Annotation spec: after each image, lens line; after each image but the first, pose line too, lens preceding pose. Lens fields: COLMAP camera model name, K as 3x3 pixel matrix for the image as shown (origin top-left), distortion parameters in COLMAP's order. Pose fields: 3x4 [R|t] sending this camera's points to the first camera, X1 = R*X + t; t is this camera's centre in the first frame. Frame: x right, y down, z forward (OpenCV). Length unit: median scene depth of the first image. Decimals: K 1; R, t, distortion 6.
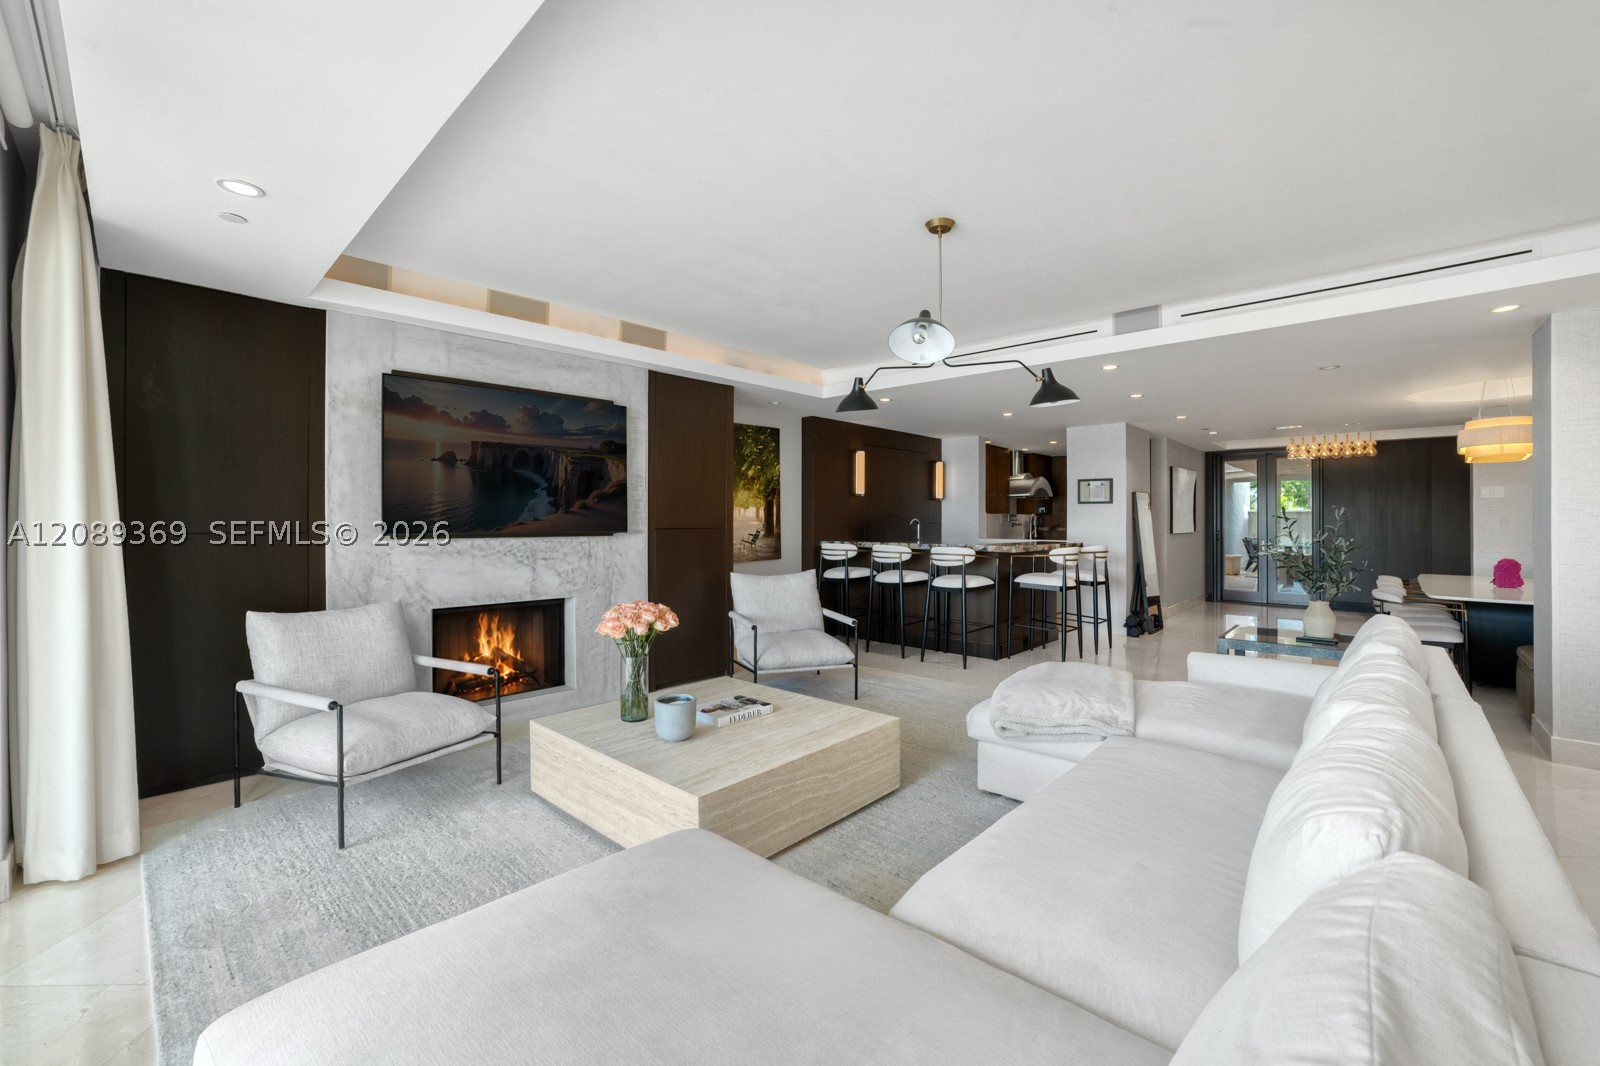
lens RADIAL K [[656.1, 0, 813.2], [0, 656.1, 521.6], [0, 0, 1]] dist [-0.027581, 0.001908]
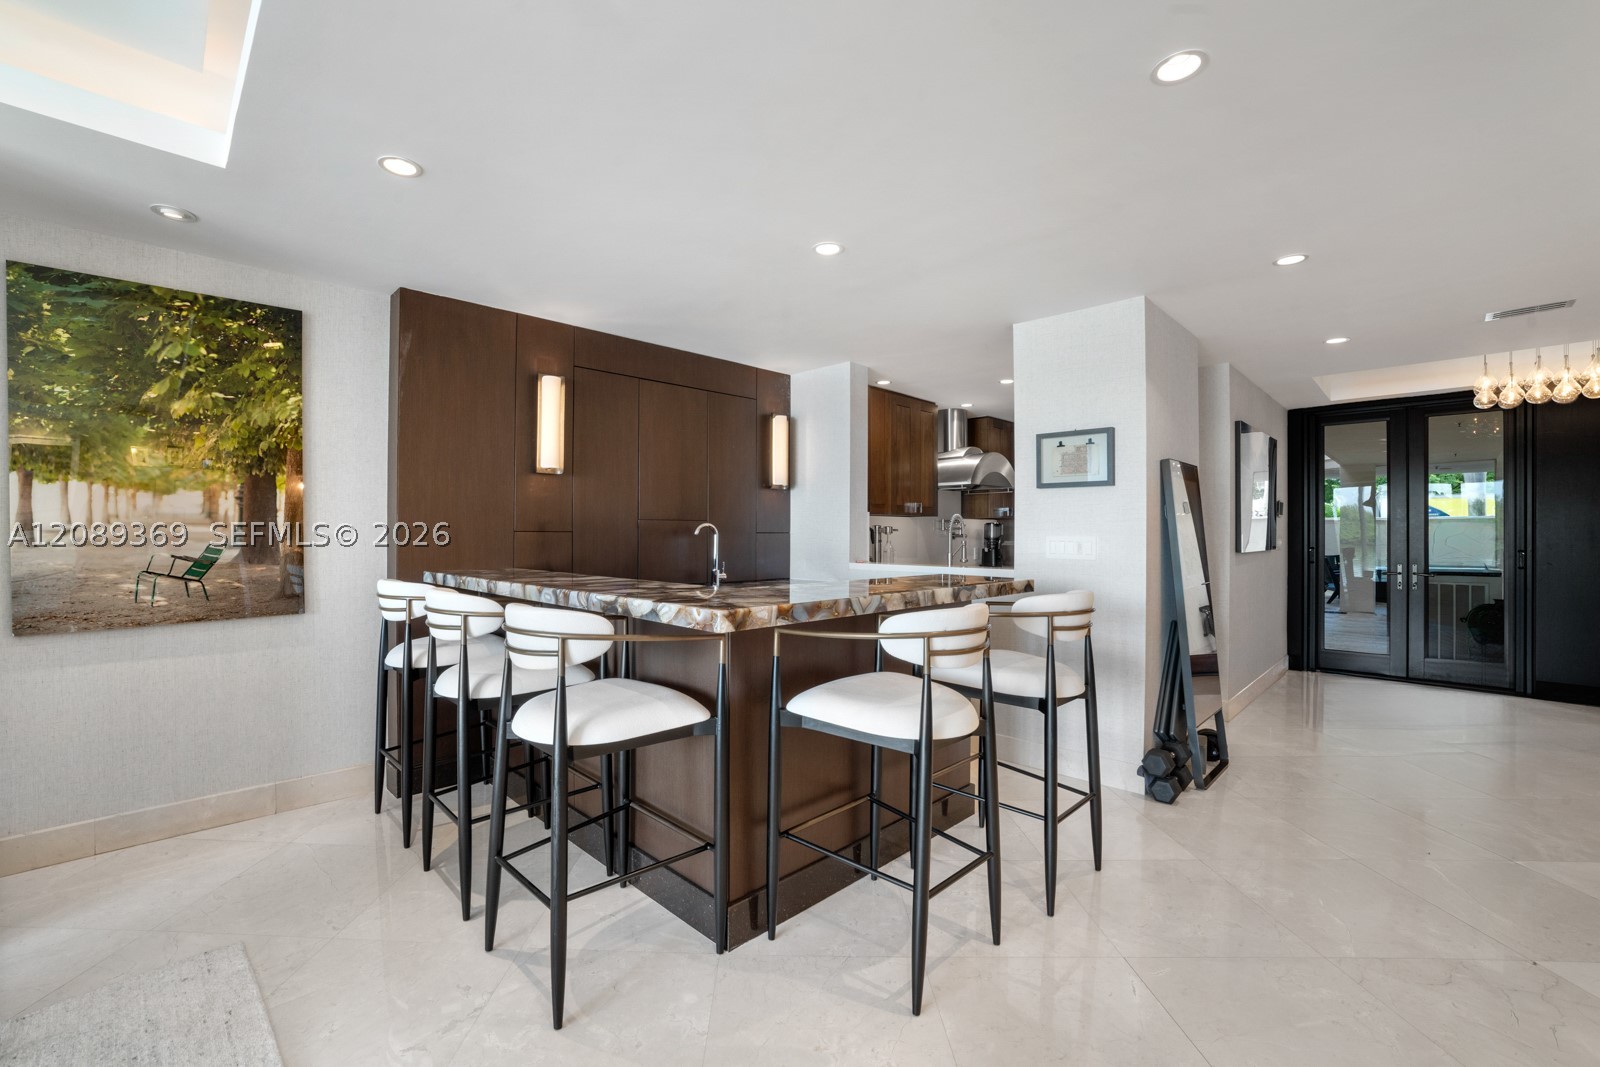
lens RADIAL K [[656.1, 0, 788.1], [0, 656.1, 541.0], [0, 0, 1]] dist [-0.027581, 0.001908]
pose [[0.998000, 0.001342, -0.063204, 0.271021], [-0.000725, 0.999952, 0.009785, 0.004145], [0.063215, -0.009720, 0.997953, 0.556365]]
